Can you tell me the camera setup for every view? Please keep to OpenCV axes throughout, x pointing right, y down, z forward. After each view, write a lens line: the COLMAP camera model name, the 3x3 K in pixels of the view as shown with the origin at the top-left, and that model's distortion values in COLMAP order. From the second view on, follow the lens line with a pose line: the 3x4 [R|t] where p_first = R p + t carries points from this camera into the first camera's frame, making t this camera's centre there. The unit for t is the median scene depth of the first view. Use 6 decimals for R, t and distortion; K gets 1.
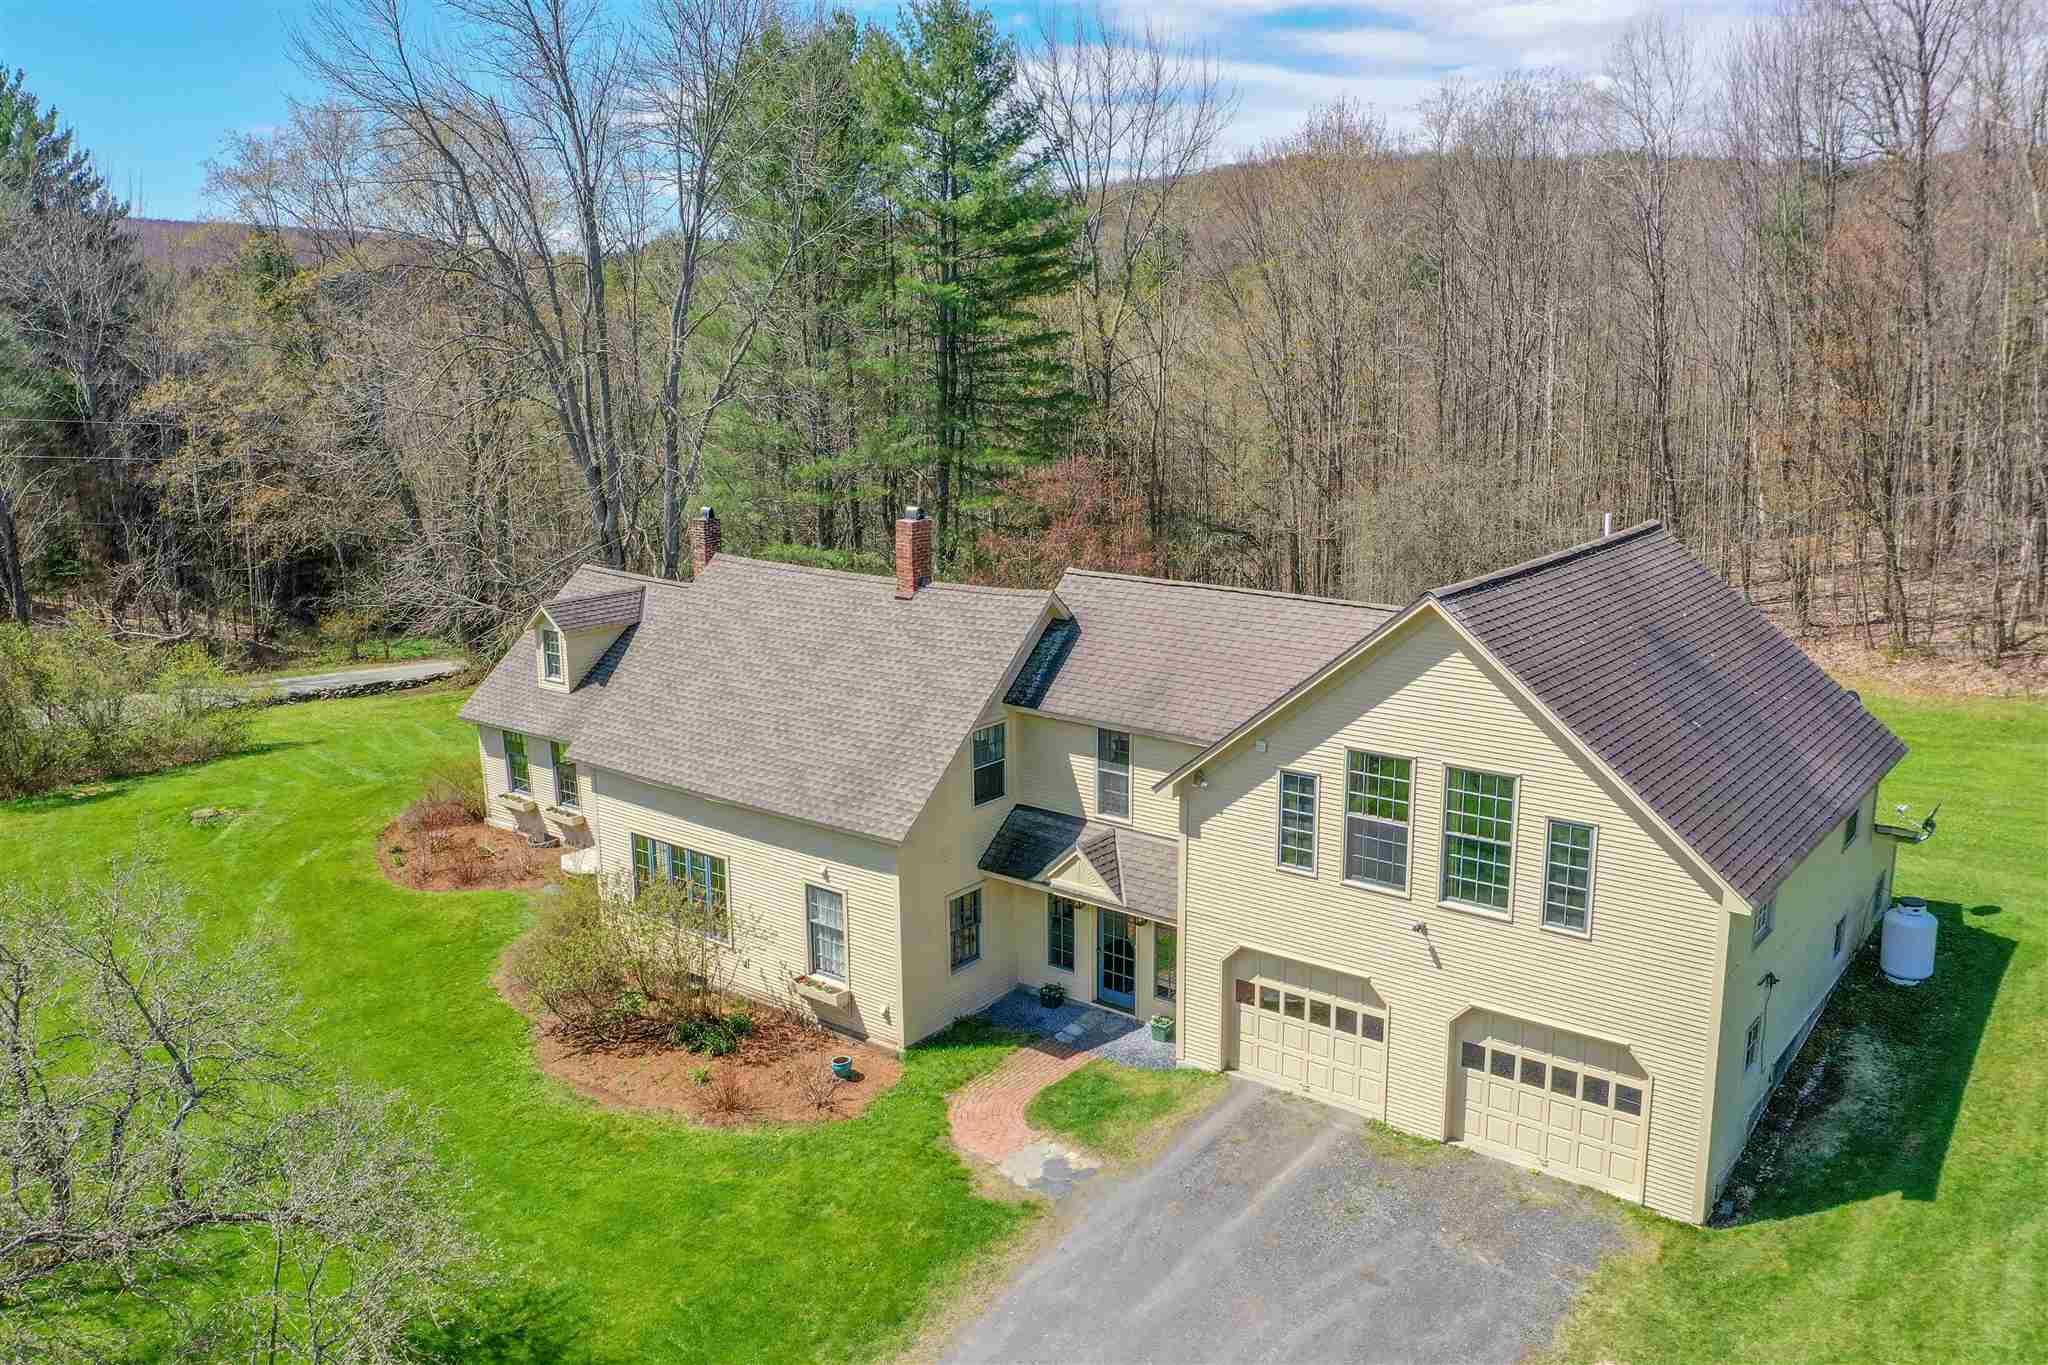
lens RADIAL K [[1613.8, 0, 1020.4], [0, 1613.8, 687.6], [0, 0, 1]] dist [-0.001520, 0.007232]
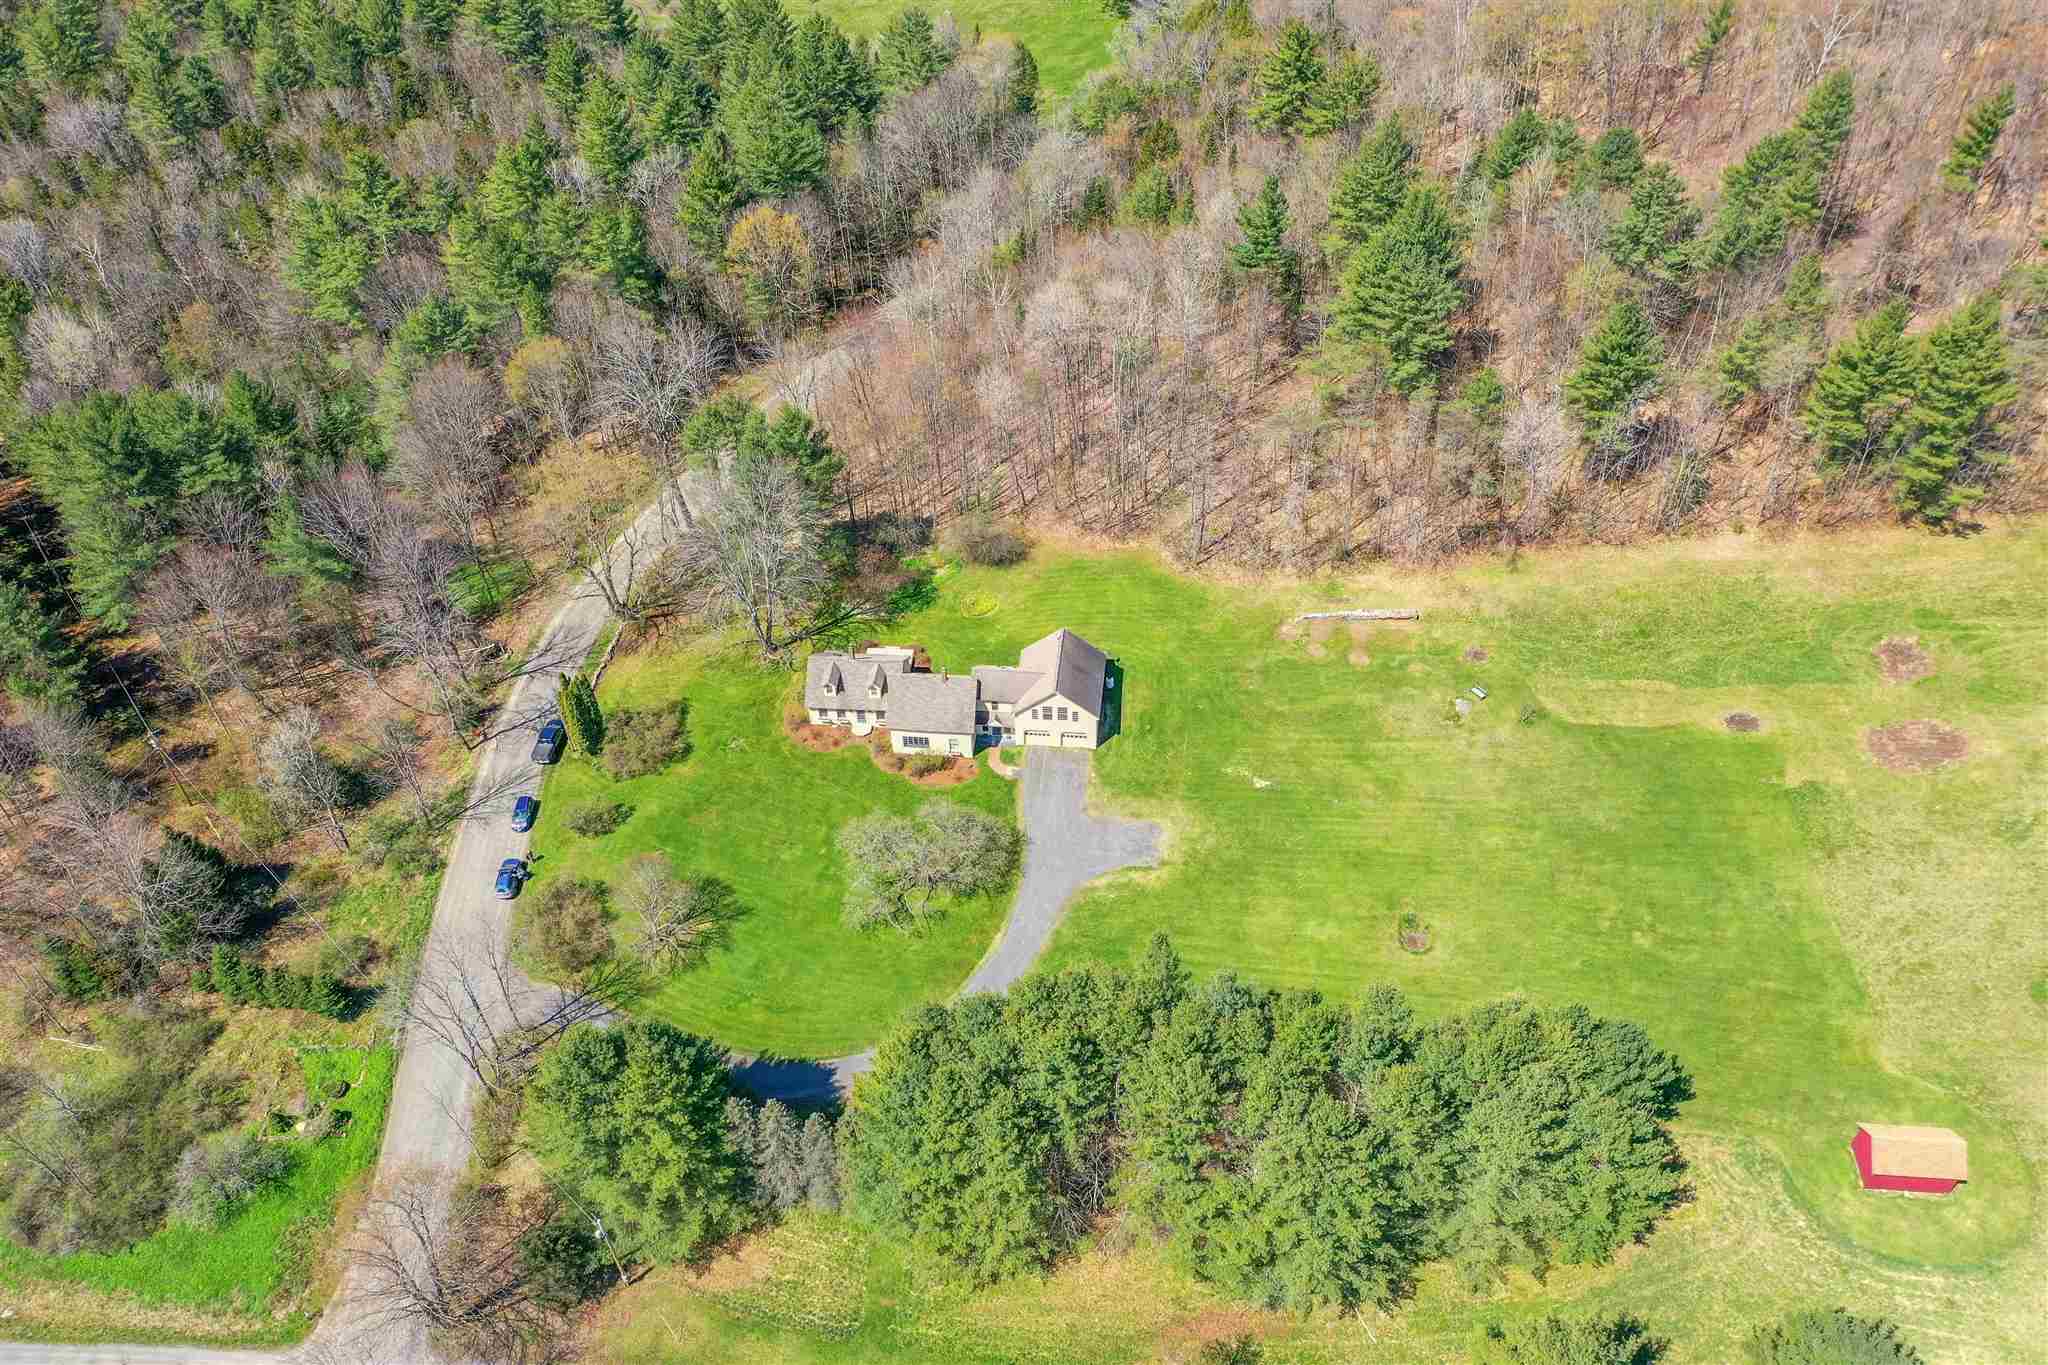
lens RADIAL K [[1613.8, 0, 1019.9], [0, 1613.8, 676.5], [0, 0, 1]] dist [-0.001520, 0.007232]
pose [[0.848284, -0.378850, 0.369982, -2.303841], [0.140596, 0.834739, 0.532394, -3.627801], [-0.510535, -0.399603, 0.761361, -4.018430]]
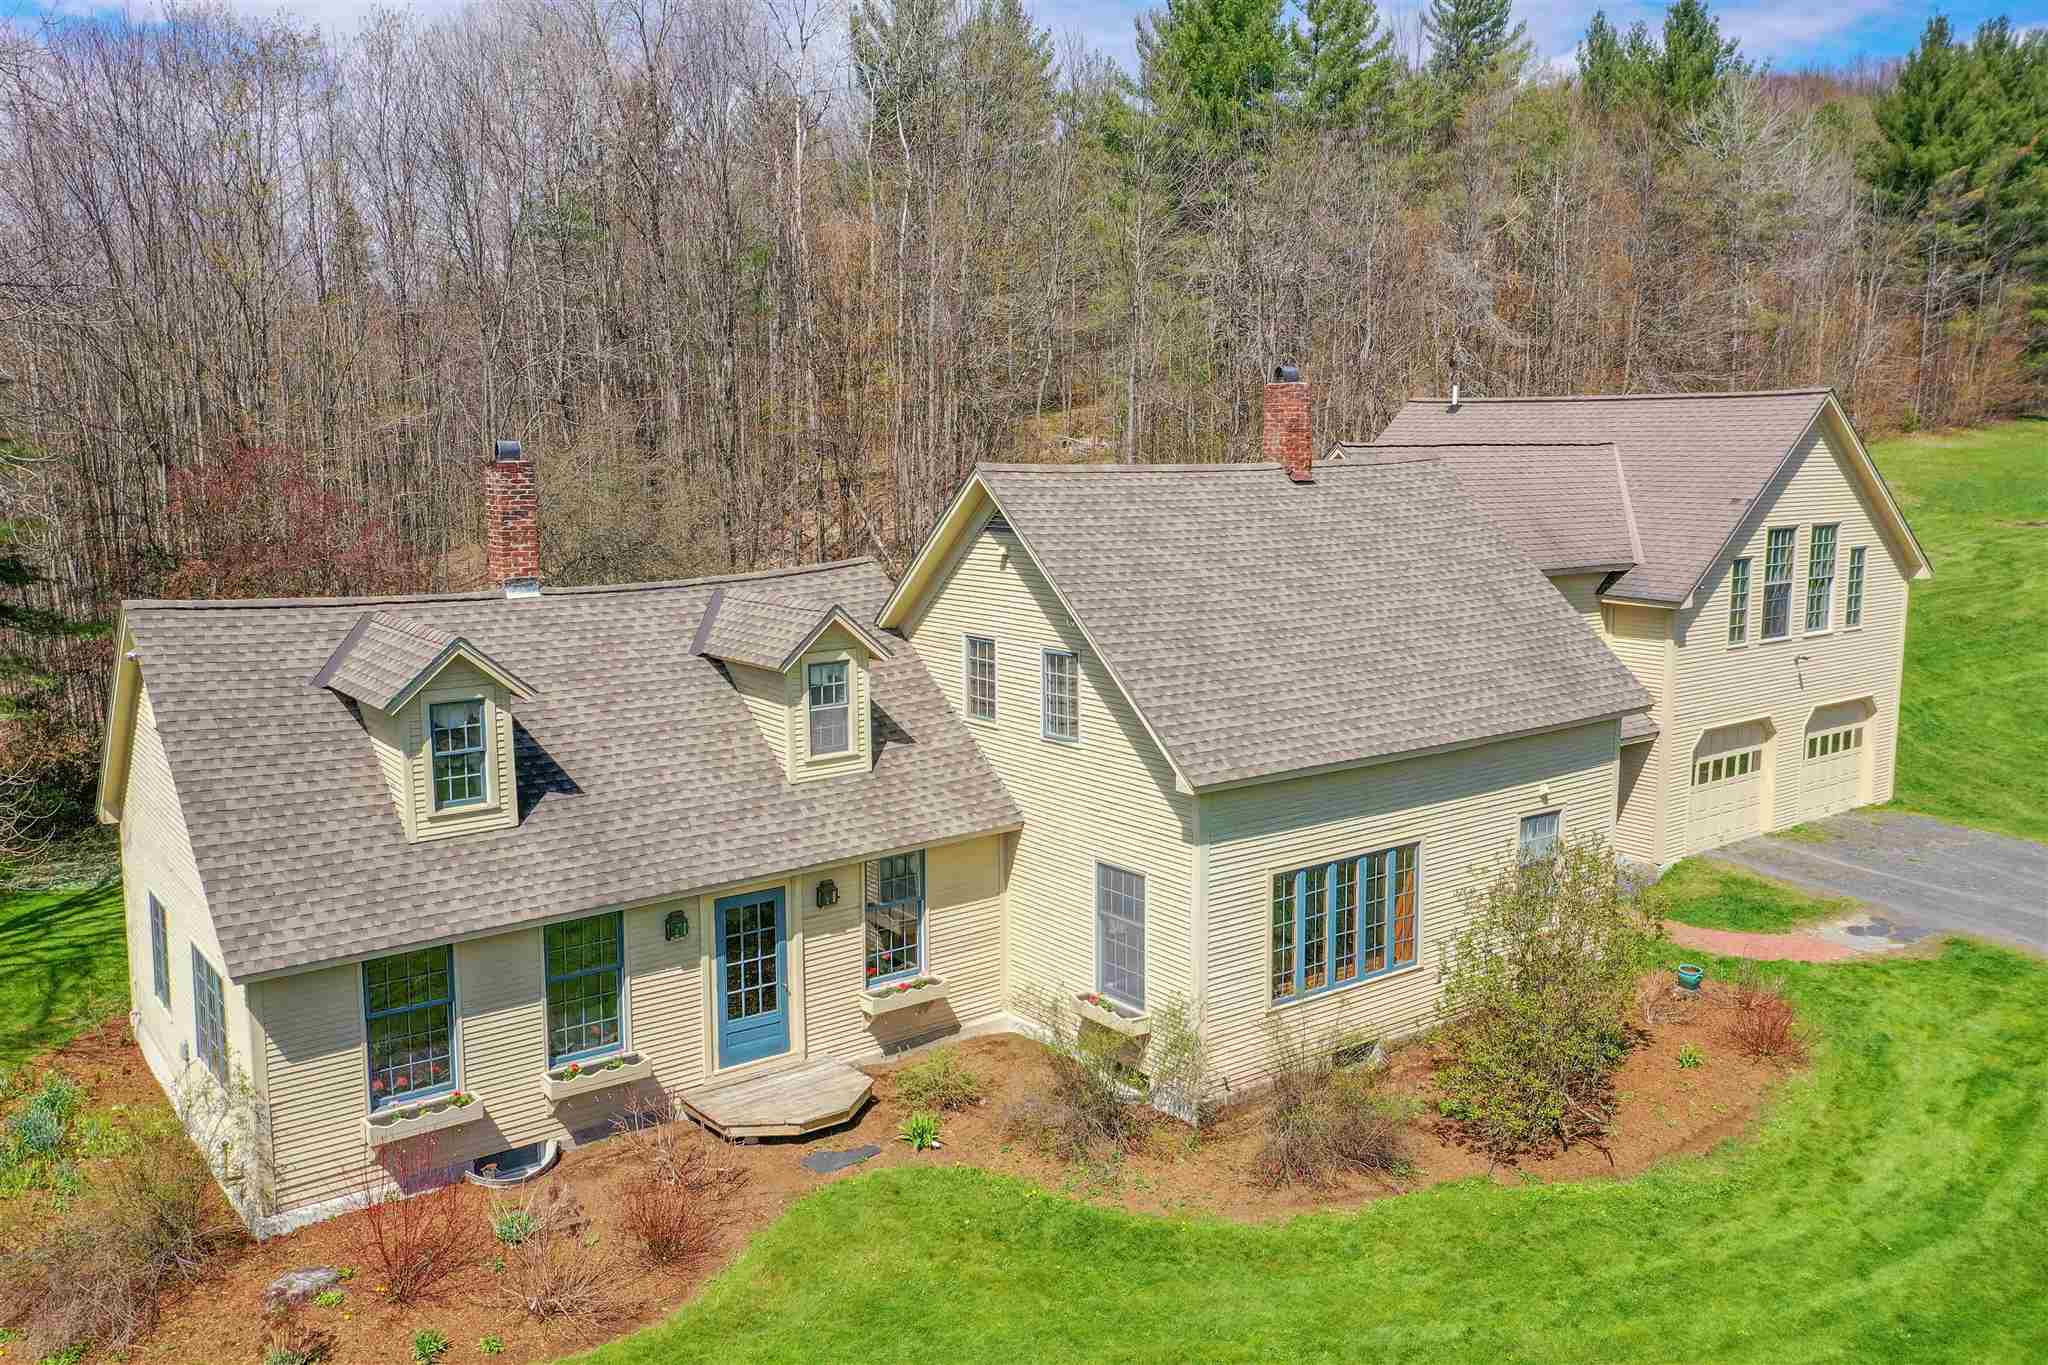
lens RADIAL K [[1613.8, 0, 1027.2], [0, 1613.8, 689.7], [0, 0, 1]] dist [-0.001520, 0.007232]
pose [[0.255440, -0.138938, 0.956790, -1.087179], [0.218289, 0.972355, 0.082921, -0.064796], [-0.941860, 0.187675, 0.278707, 1.164555]]
